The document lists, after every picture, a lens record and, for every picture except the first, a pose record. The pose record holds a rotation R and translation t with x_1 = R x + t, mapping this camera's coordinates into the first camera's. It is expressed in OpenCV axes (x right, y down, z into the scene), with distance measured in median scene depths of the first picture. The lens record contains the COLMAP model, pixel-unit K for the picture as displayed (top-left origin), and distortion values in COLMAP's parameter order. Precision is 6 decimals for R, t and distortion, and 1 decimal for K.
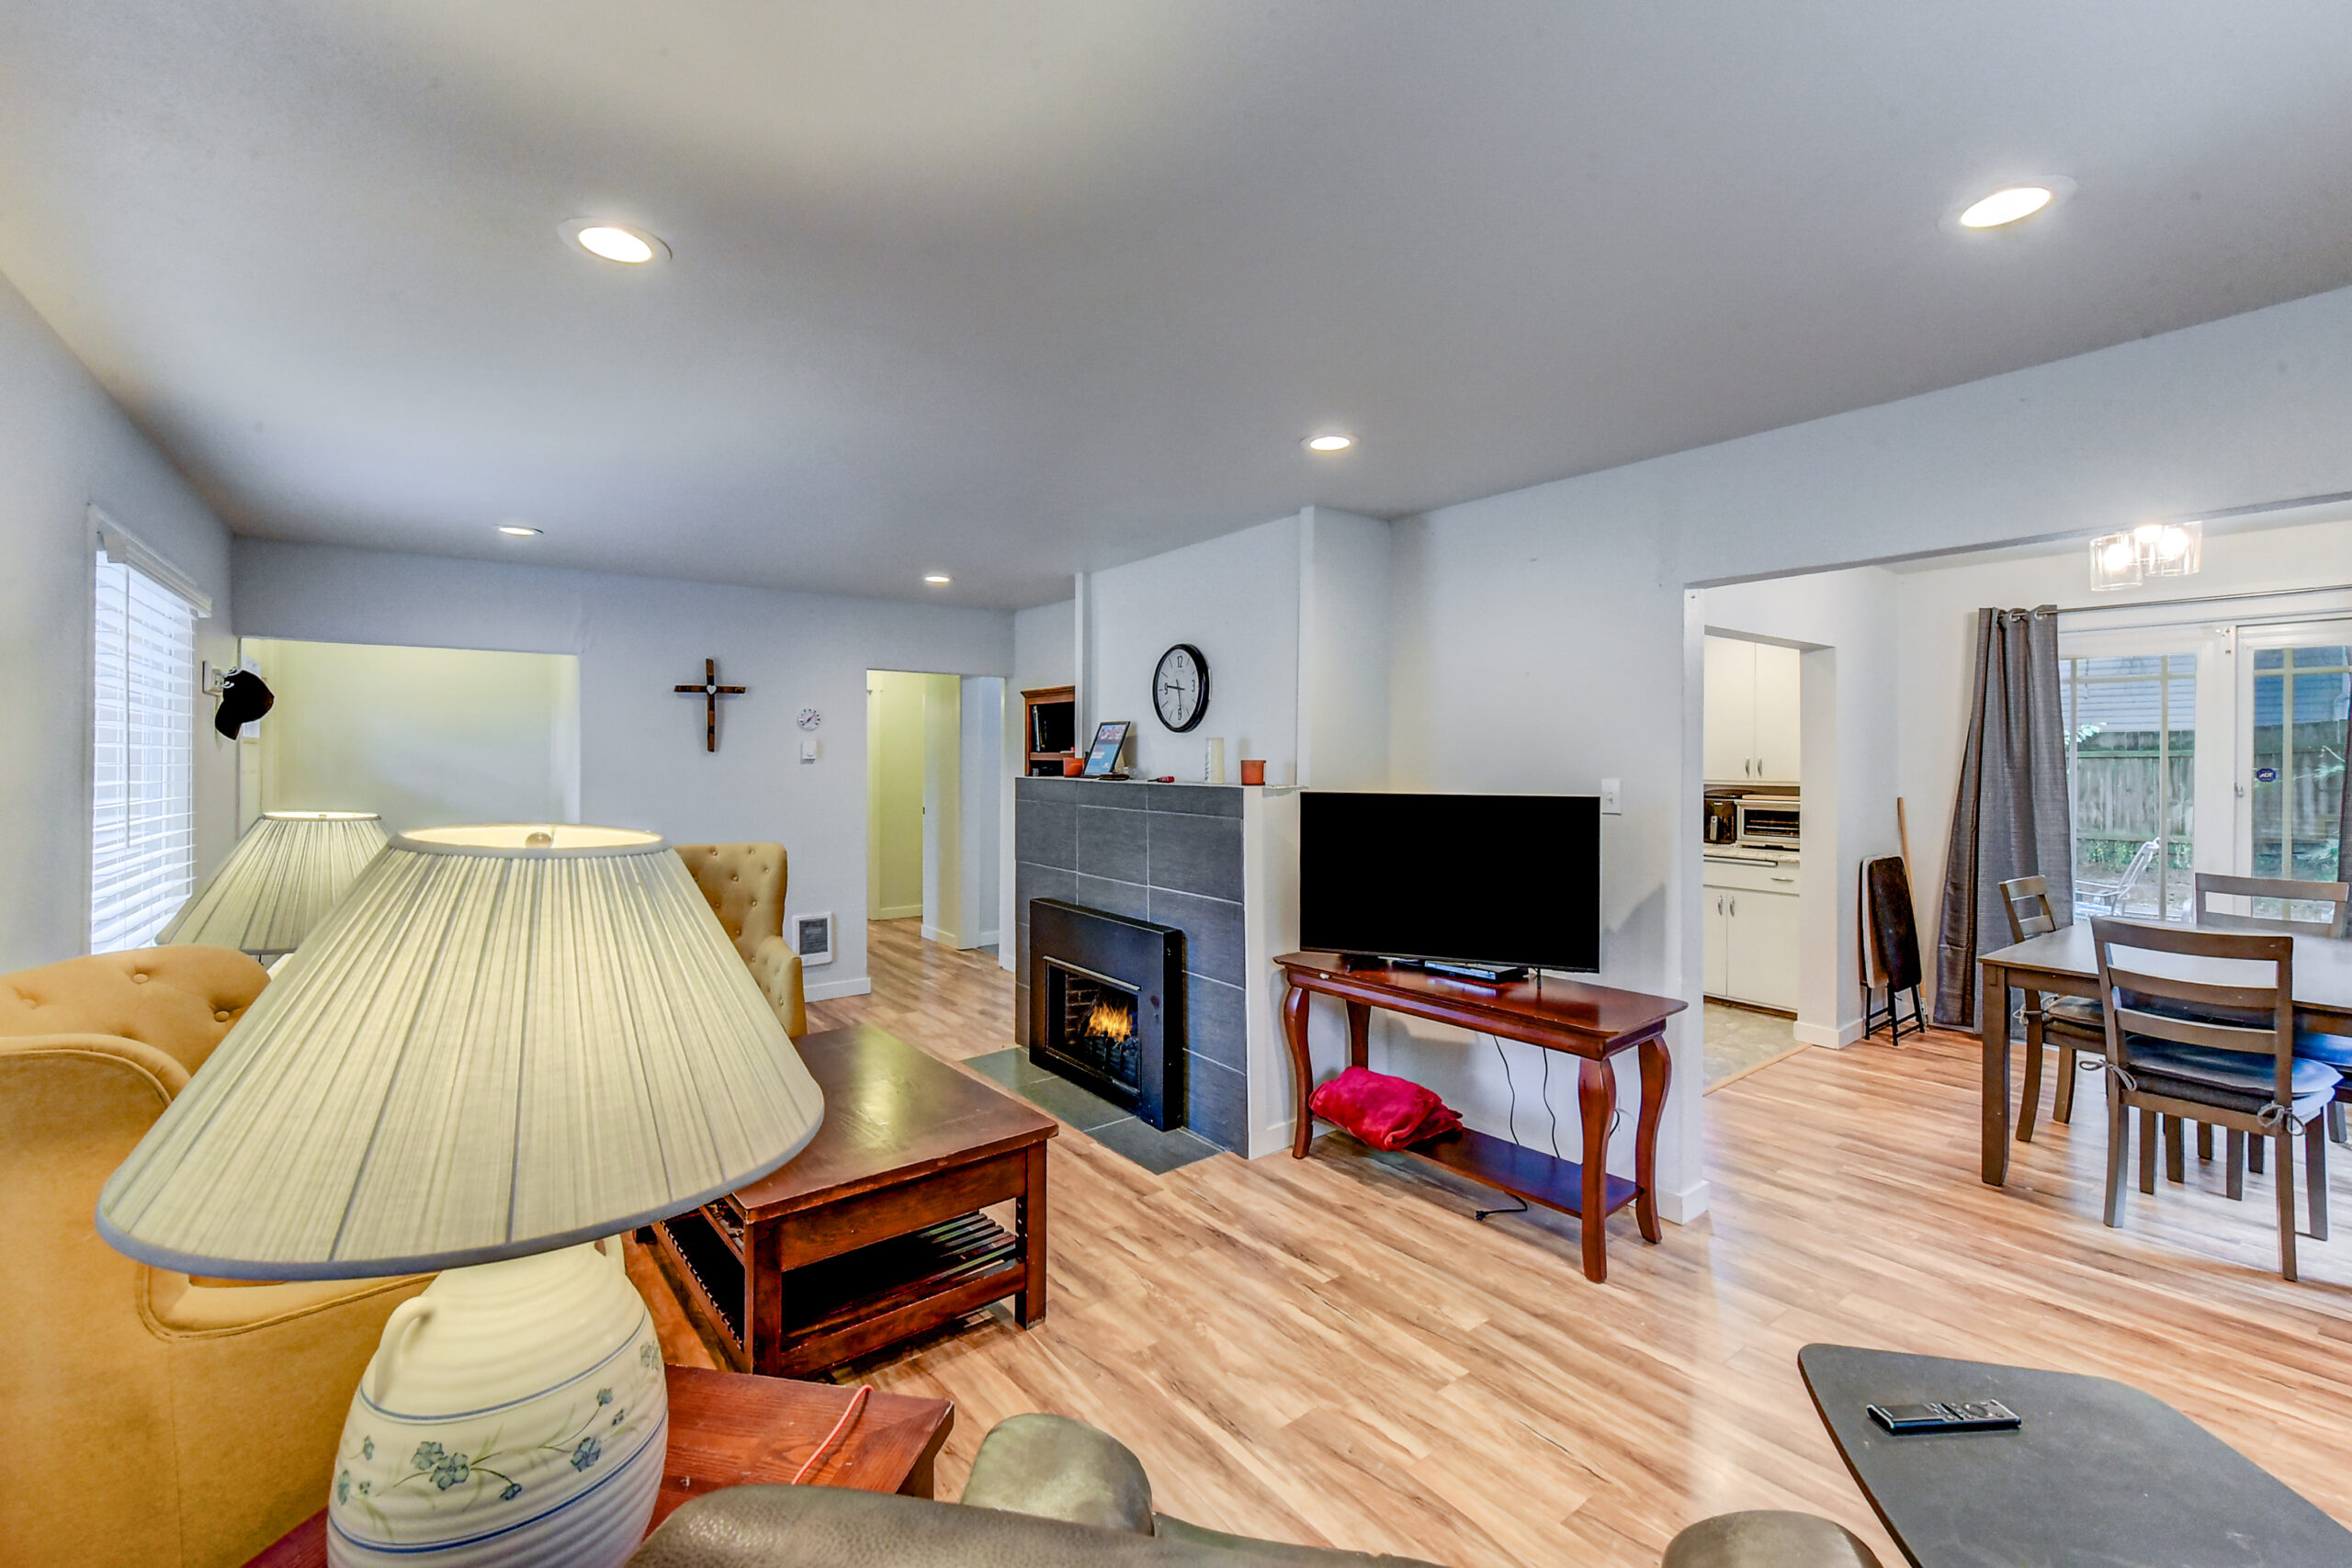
lens RADIAL K [[985.0, 0, 1177.0], [0, 985.0, 758.5], [0, 0, 1]] dist [0.002417, -0.000073]
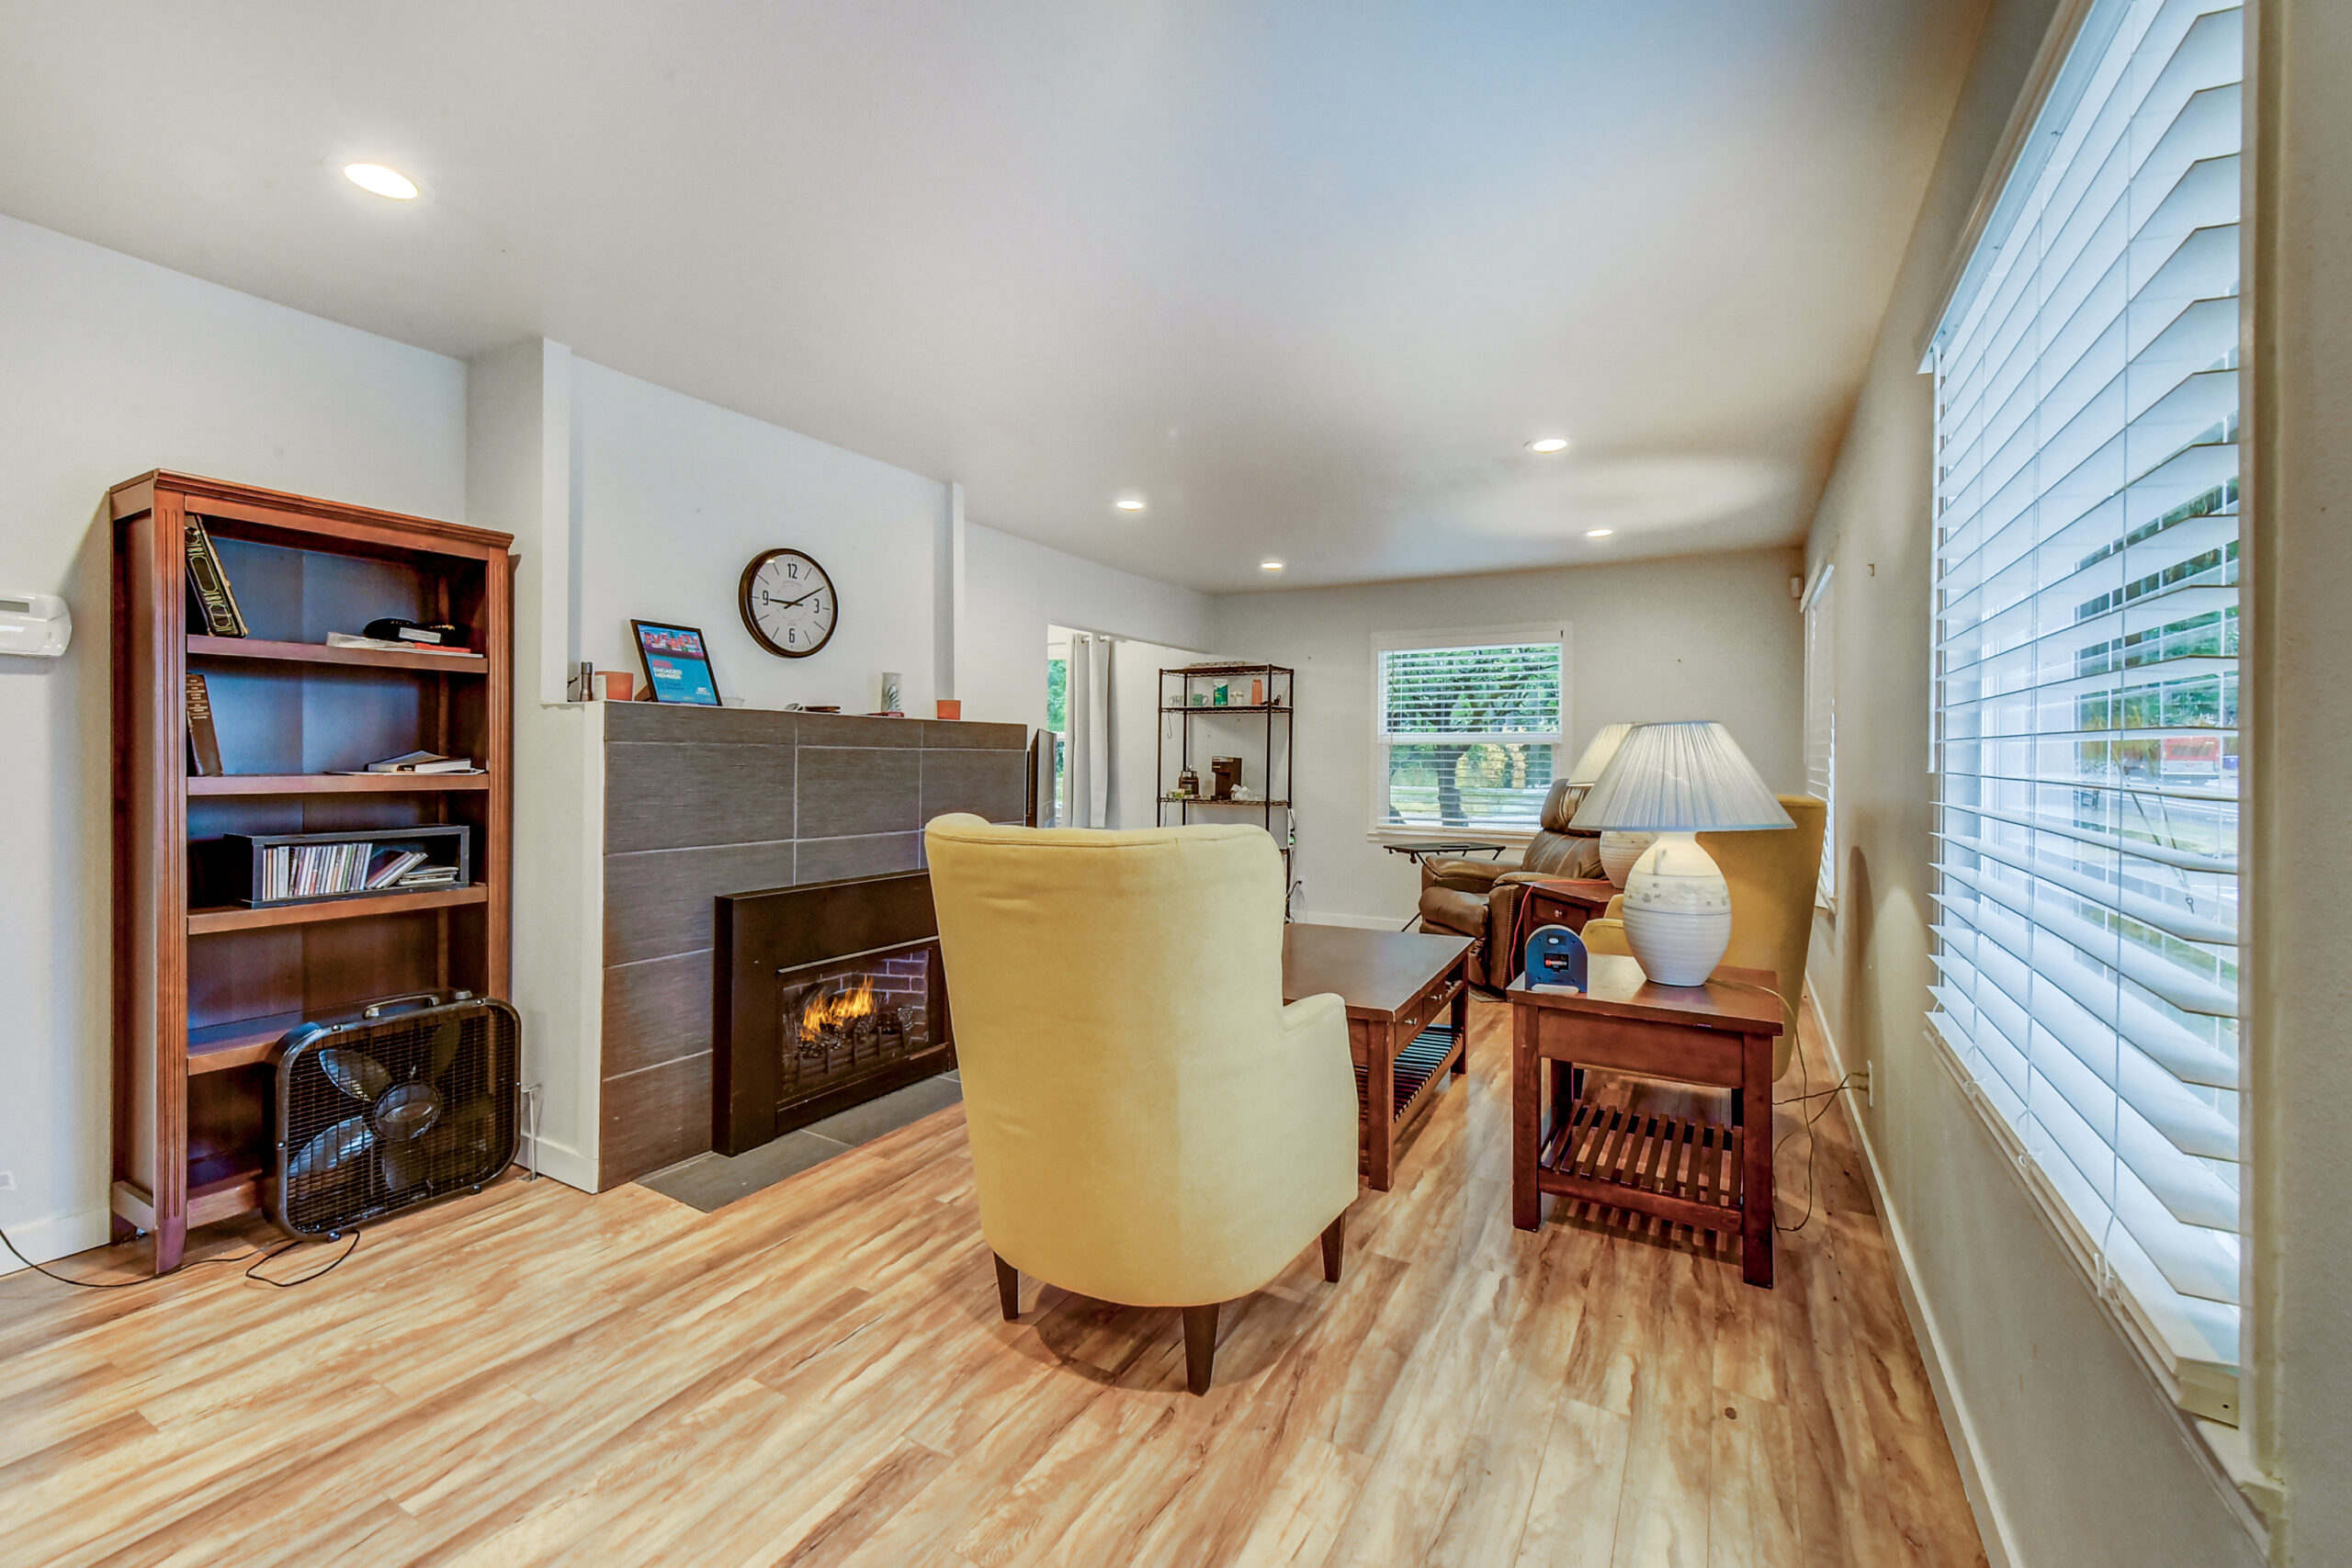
lens RADIAL K [[966.0, 0, 1184.0], [0, 966.0, 749.4], [0, 0, 1]] dist [0.001844, 0.000197]
pose [[-0.393990, 0.003226, 0.919109, -0.855057], [-0.001061, 0.999992, -0.003964, 0.051613], [-0.919114, -0.002537, -0.393983, 1.007958]]
